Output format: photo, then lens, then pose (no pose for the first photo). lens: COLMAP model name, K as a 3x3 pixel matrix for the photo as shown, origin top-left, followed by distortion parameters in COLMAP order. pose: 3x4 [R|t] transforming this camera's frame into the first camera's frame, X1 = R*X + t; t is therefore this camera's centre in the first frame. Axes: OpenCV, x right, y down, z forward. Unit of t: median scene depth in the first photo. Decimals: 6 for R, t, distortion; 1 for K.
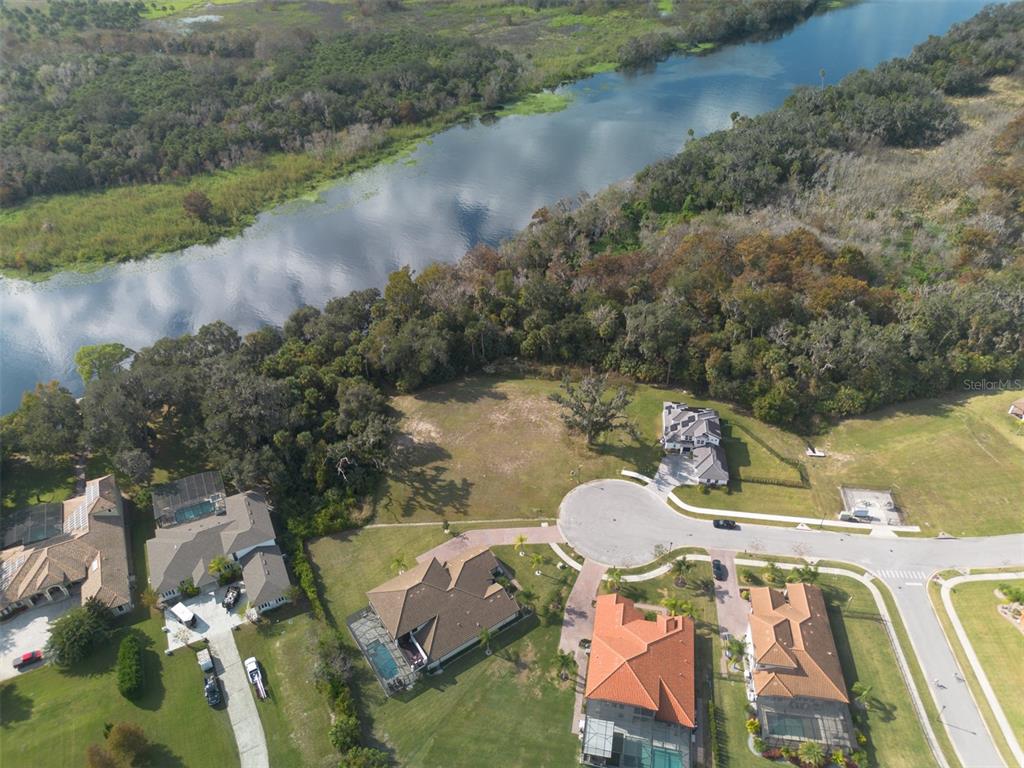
lens RADIAL K [[741.3, 0, 512.0], [0, 741.3, 384.0], [0, 0, 1]] dist [0.061156, -0.061228]
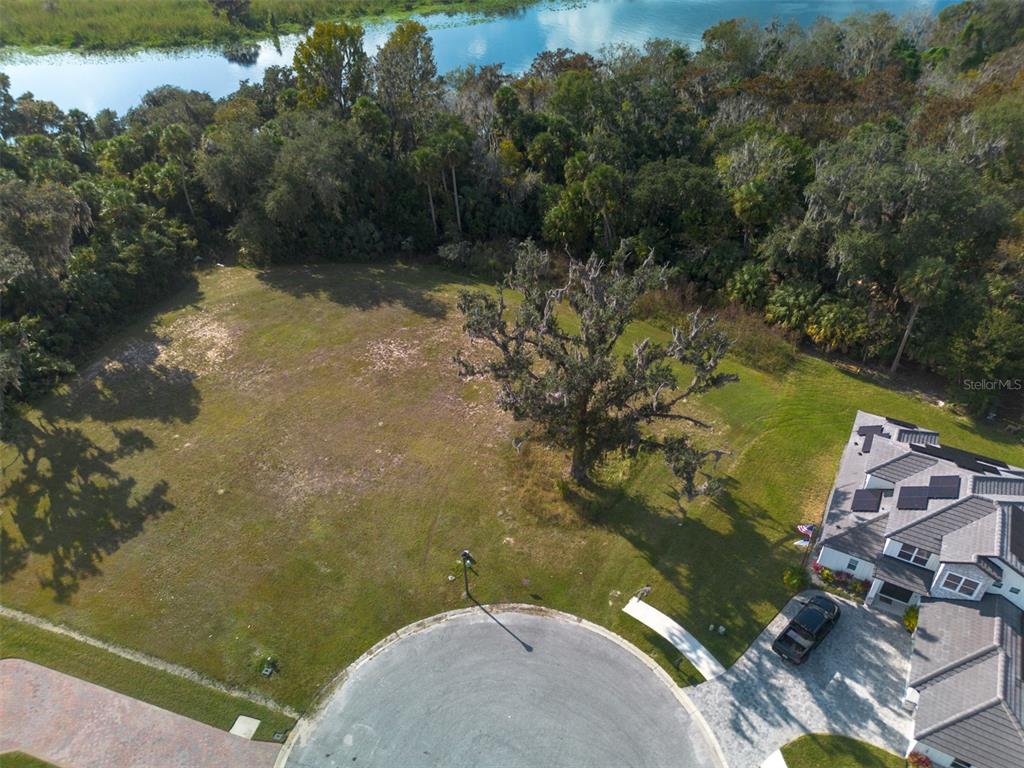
lens RADIAL K [[741.3, 0, 512.0], [0, 741.3, 384.0], [0, 0, 1]] dist [0.061156, -0.061228]
pose [[0.929885, 0.219659, -0.295065, 0.172357], [-0.216231, 0.975322, 0.044628, 0.033000], [0.297586, 0.022303, 0.954434, 0.711141]]
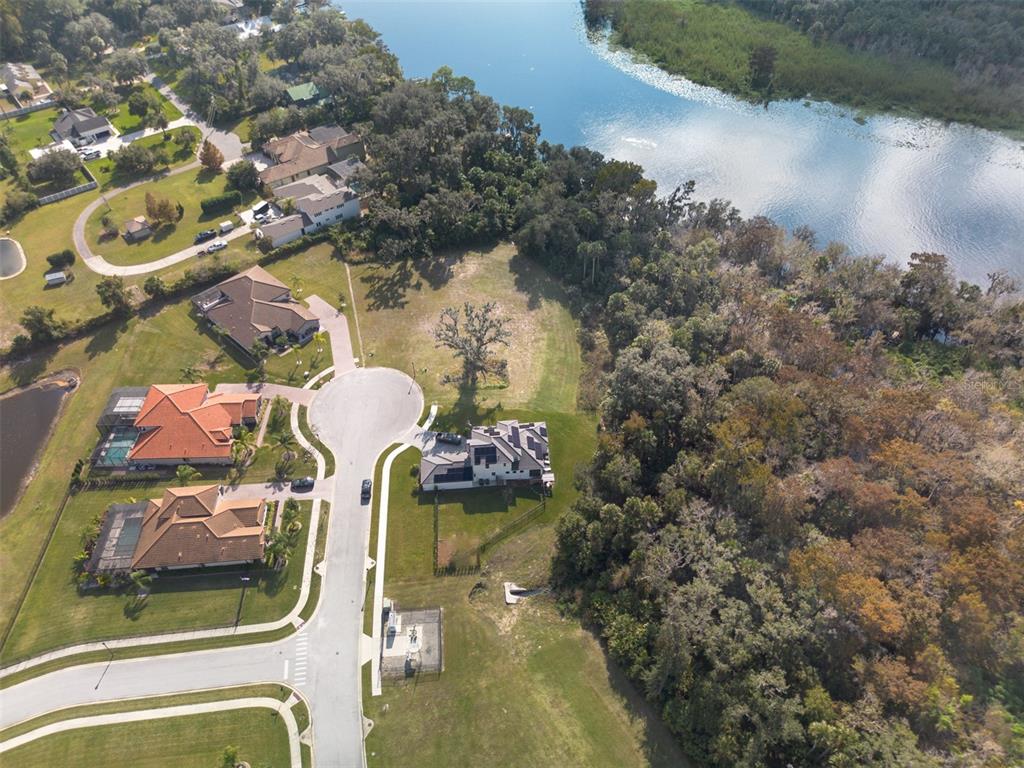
lens RADIAL K [[741.3, 0, 512.0], [0, 741.3, 384.0], [0, 0, 1]] dist [0.061156, -0.061228]
pose [[0.205961, 0.703916, -0.679767, 0.792003], [-0.583705, 0.645920, 0.492011, -0.421980], [0.785410, 0.295448, 0.543913, 0.553713]]
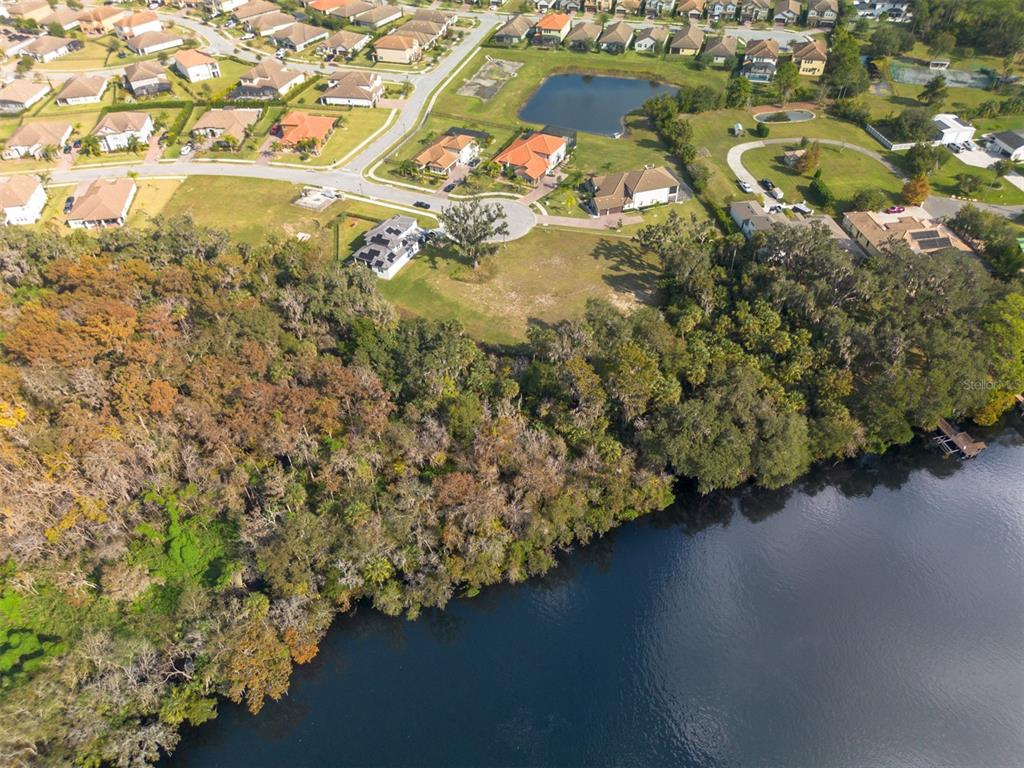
lens RADIAL K [[725.7, 0, 512.0], [0, 725.7, 384.0], [0, 0, 1]] dist [0.057150, -0.050491]
pose [[-0.950119, -0.185117, 0.251008, -0.258713], [0.215502, 0.192129, 0.957416, -0.942859], [-0.225460, 0.963752, -0.142653, 1.365755]]
